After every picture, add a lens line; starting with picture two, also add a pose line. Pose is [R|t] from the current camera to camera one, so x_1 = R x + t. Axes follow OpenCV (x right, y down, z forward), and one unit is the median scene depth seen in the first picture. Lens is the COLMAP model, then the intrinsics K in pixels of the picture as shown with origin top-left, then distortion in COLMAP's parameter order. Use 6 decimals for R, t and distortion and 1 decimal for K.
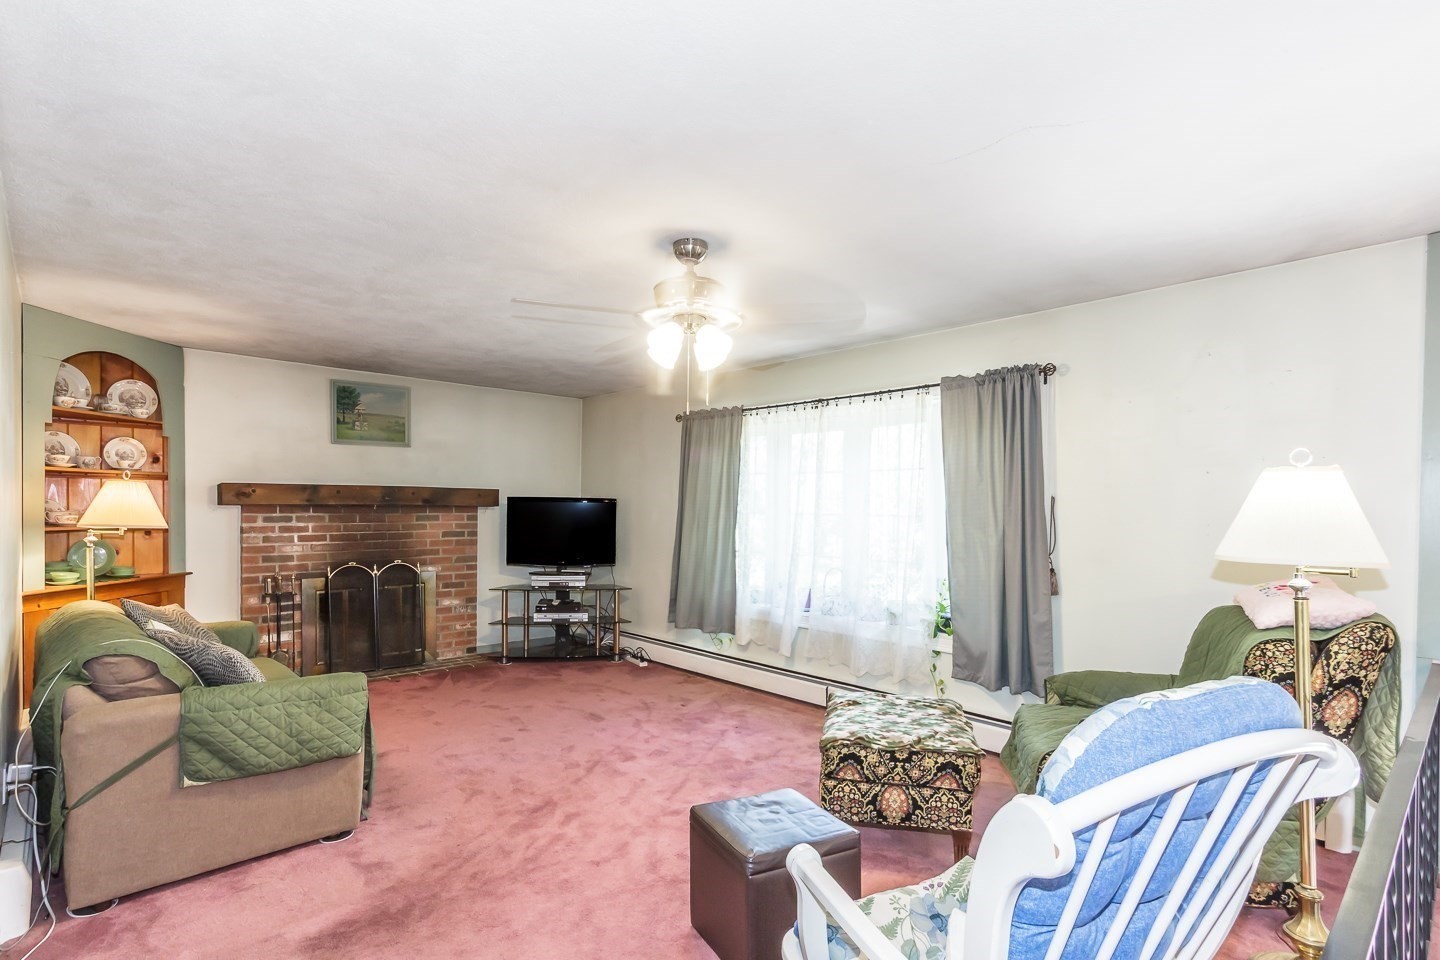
lens RADIAL K [[732.7, 0, 714.6], [0, 732.7, 503.8], [0, 0, 1]] dist [0.006589, 0.000415]
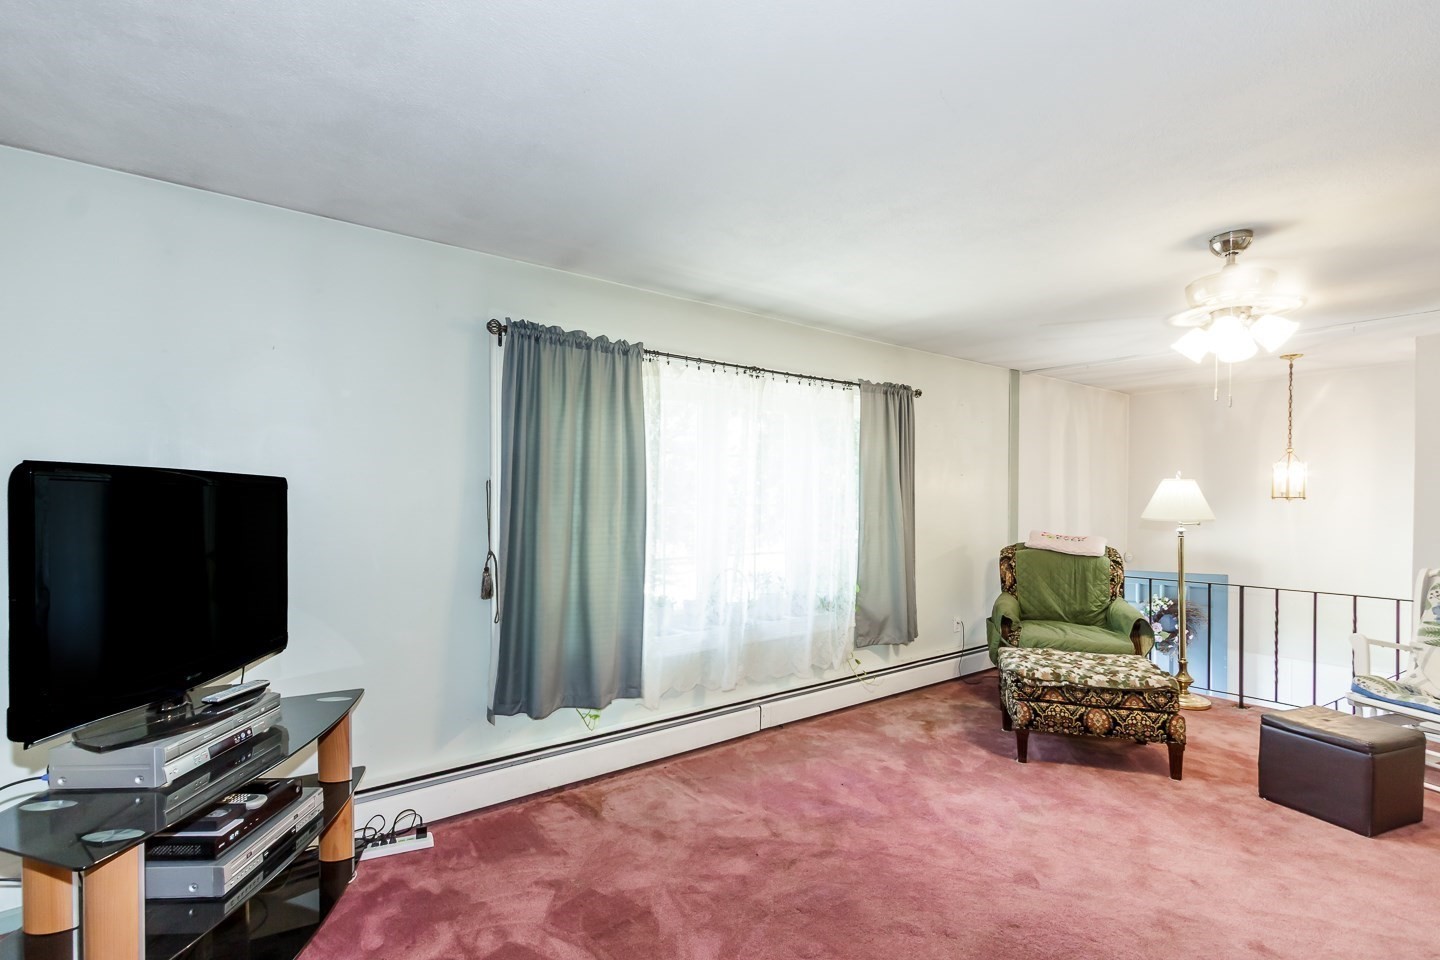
lens RADIAL K [[668.4, 0, 713.6], [0, 668.4, 491.6], [0, 0, 1]] dist [0.009049, -0.001642]
pose [[0.092743, -0.002239, 0.995688, -0.649920], [-0.006192, 0.999977, 0.002826, -0.003313], [-0.995671, -0.006428, 0.092727, 1.024445]]
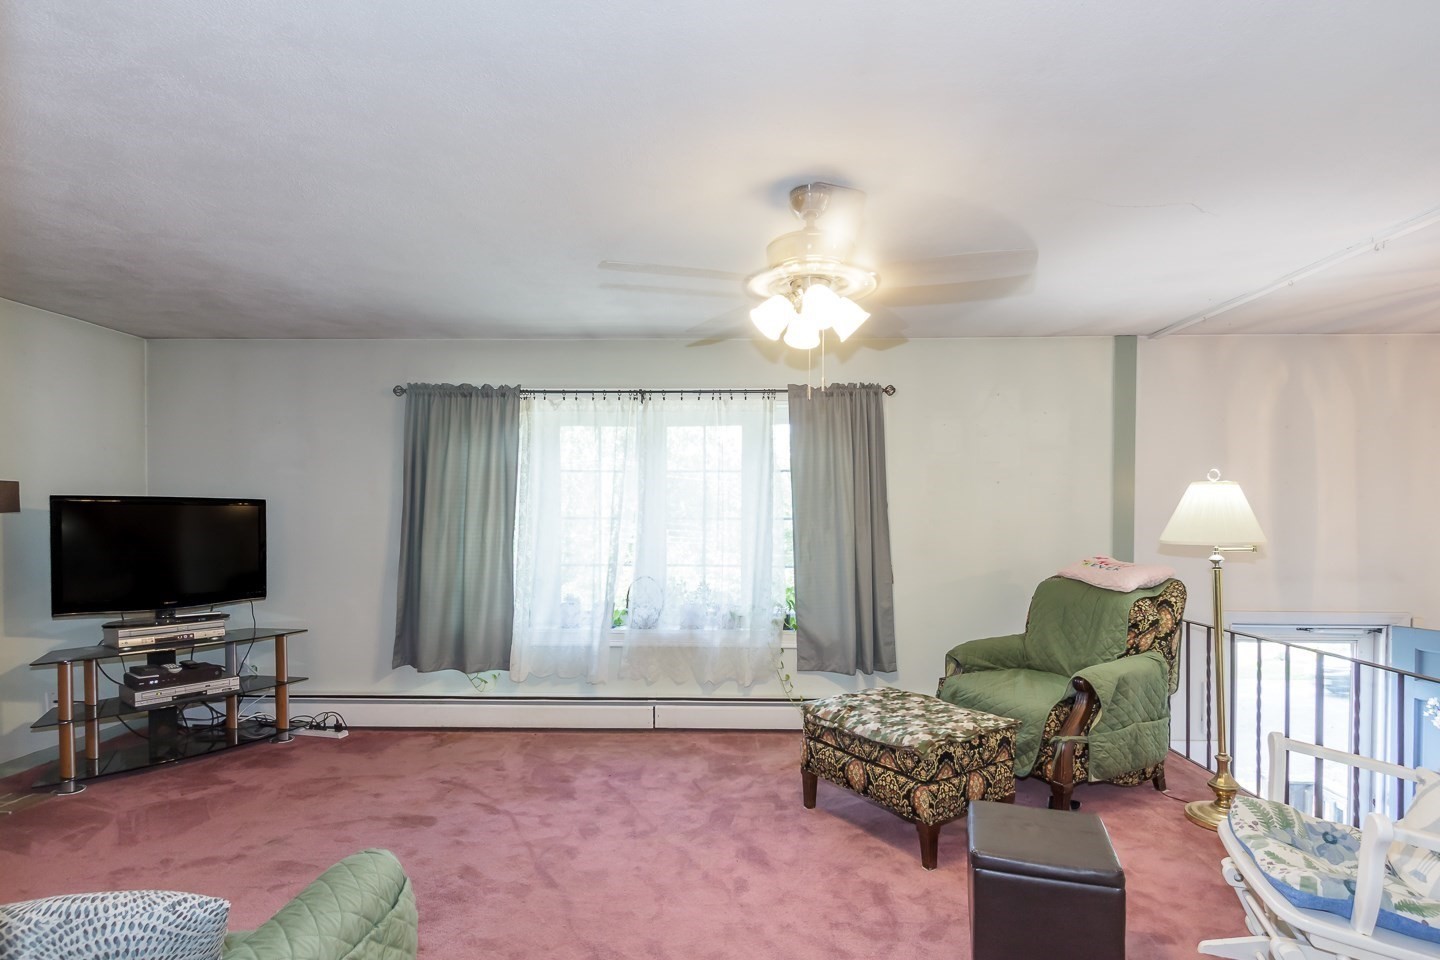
lens RADIAL K [[732.7, 0, 740.9], [0, 732.7, 501.2], [0, 0, 1]] dist [0.006589, 0.000415]
pose [[0.683825, -0.001367, 0.729645, -0.453196], [0.002594, 0.999996, -0.000557, -0.005413], [-0.729641, 0.002273, 0.683826, 0.306993]]
